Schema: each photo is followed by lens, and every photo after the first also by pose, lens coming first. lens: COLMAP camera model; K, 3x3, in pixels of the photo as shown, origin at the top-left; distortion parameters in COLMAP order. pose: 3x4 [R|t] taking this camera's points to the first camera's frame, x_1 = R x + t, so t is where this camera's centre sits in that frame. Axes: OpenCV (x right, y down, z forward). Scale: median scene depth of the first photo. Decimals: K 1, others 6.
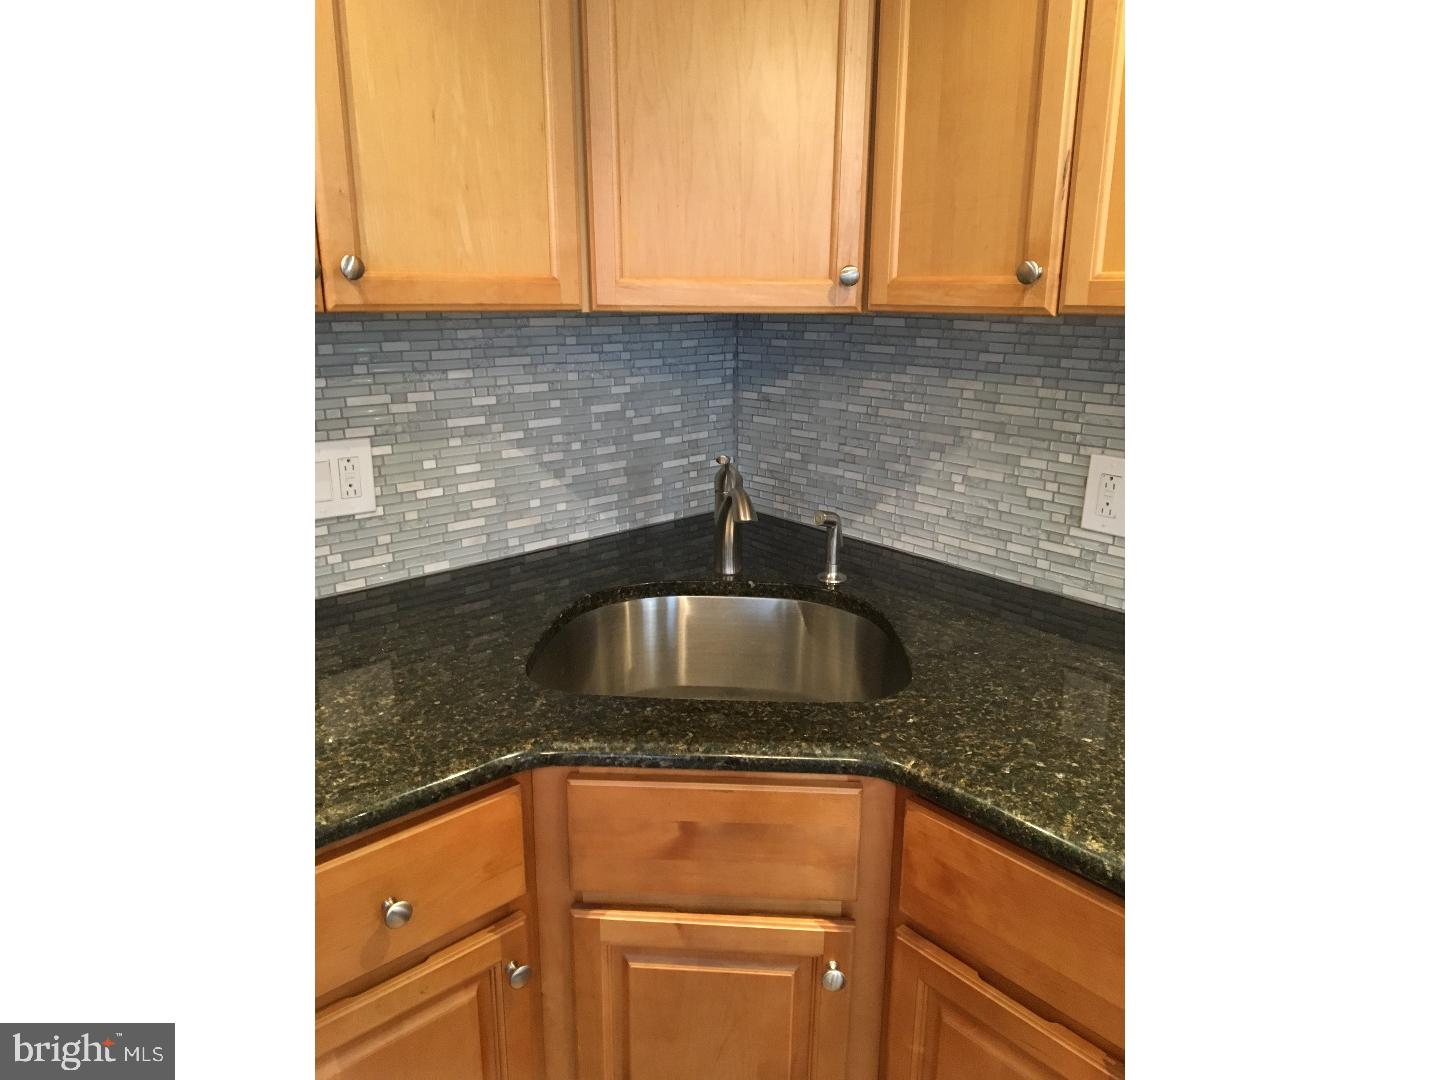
lens RADIAL K [[907.5, 0, 719.7], [0, 907.5, 535.2], [0, 0, 1]] dist [0.005285, 0.000207]
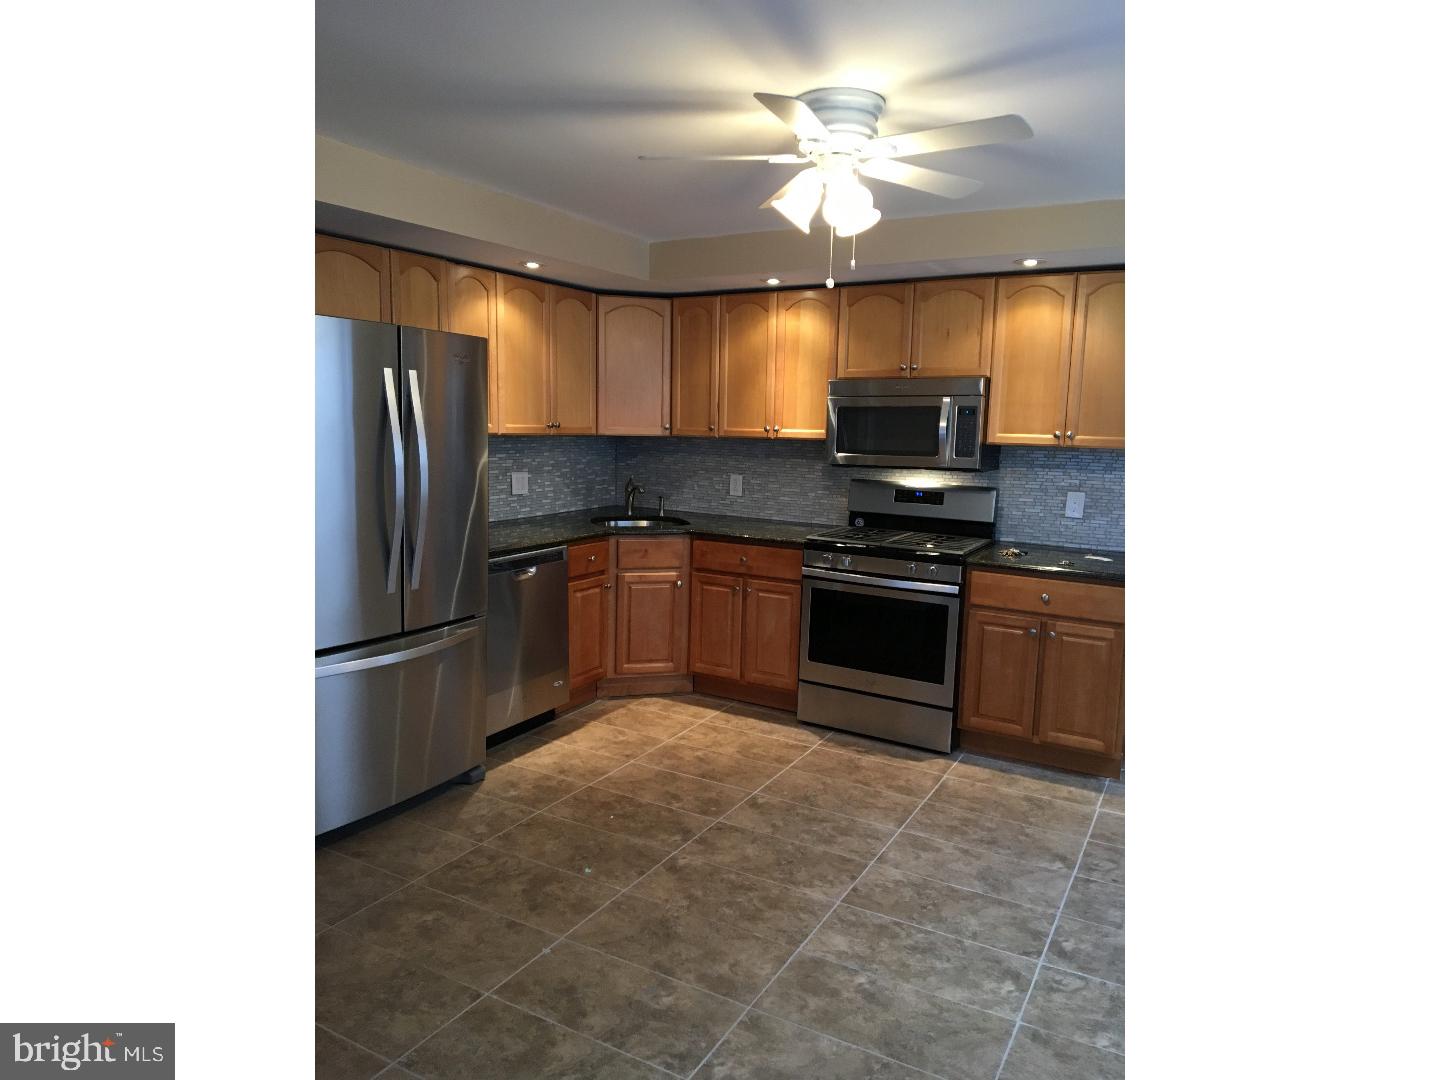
lens RADIAL K [[907.5, 0, 718.7], [0, 907.5, 540.4], [0, 0, 1]] dist [0.005285, 0.000207]
pose [[0.950592, -0.025879, 0.309361, -0.837503], [0.063431, 0.991687, -0.111950, 0.623945], [-0.303893, 0.126042, 0.944332, -2.594362]]
